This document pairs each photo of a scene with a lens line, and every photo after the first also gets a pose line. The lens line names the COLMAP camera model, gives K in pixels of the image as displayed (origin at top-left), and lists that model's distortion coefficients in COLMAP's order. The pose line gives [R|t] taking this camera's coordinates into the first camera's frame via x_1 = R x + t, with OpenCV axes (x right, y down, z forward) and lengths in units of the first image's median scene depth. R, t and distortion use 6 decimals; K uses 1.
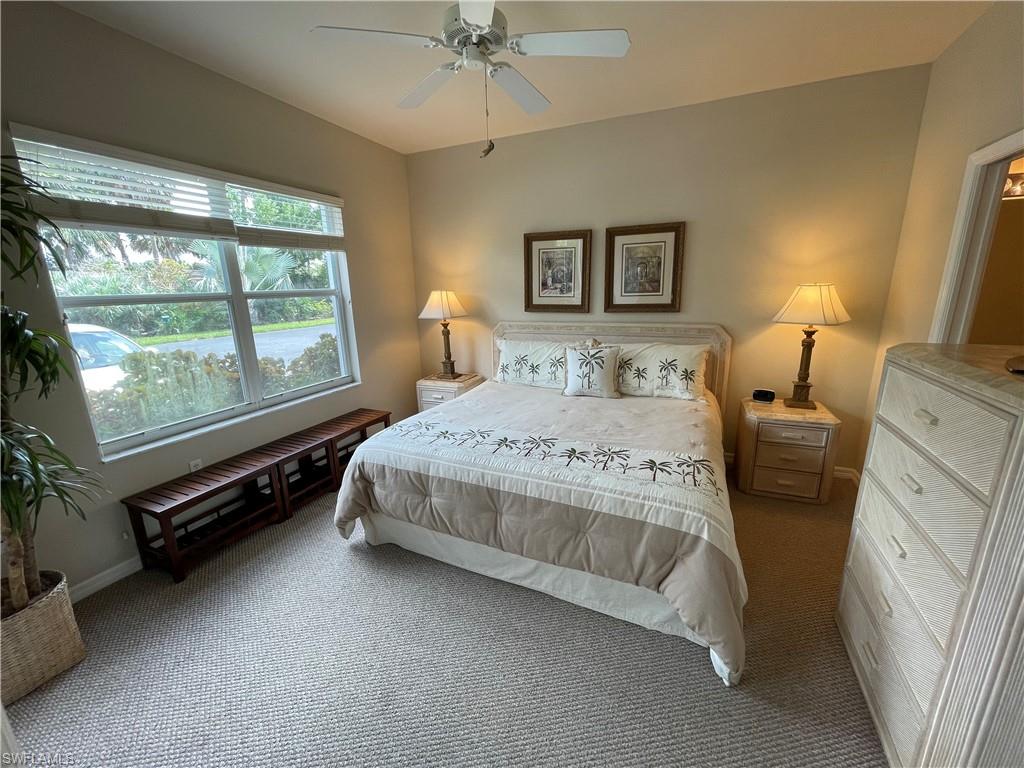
lens RADIAL K [[413.2, 0, 508.3], [0, 413.2, 386.7], [0, 0, 1]] dist [-0.001076, 0.000096]
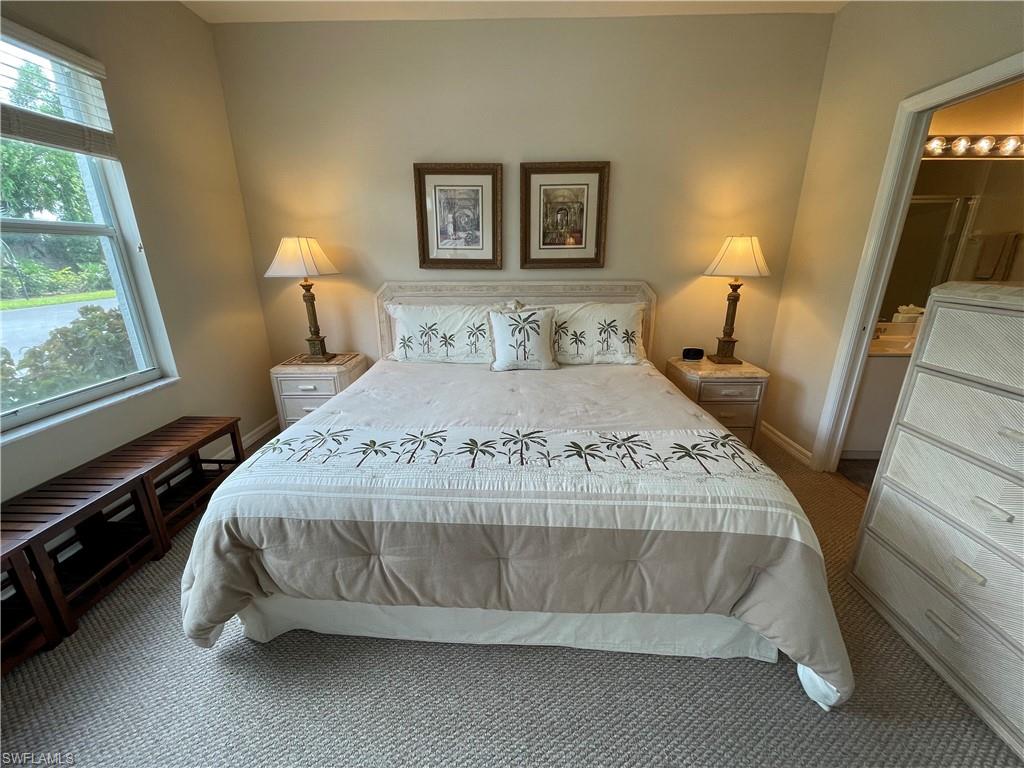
lens RADIAL K [[413.2, 0, 508.3], [0, 413.2, 386.7], [0, 0, 1]] dist [-0.001076, 0.000096]
pose [[0.925109, -0.097227, 0.367043, -0.148187], [0.073756, 0.994262, 0.077476, -0.009353], [-0.372469, -0.044602, 0.926972, 0.263668]]
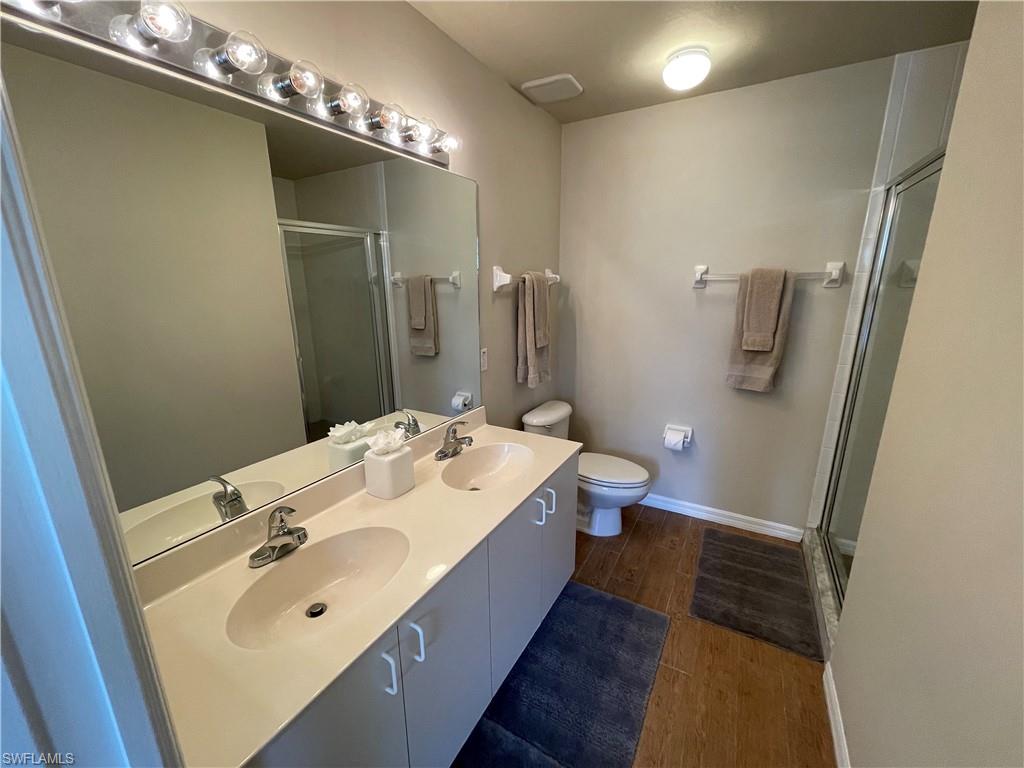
lens RADIAL K [[413.2, 0, 508.3], [0, 413.2, 386.7], [0, 0, 1]] dist [-0.001076, 0.000096]
pose [[0.101367, -0.223830, 0.969343, 0.699887], [0.248243, 0.949231, 0.193227, -0.151084], [-0.963379, 0.221046, 0.151785, 0.575447]]
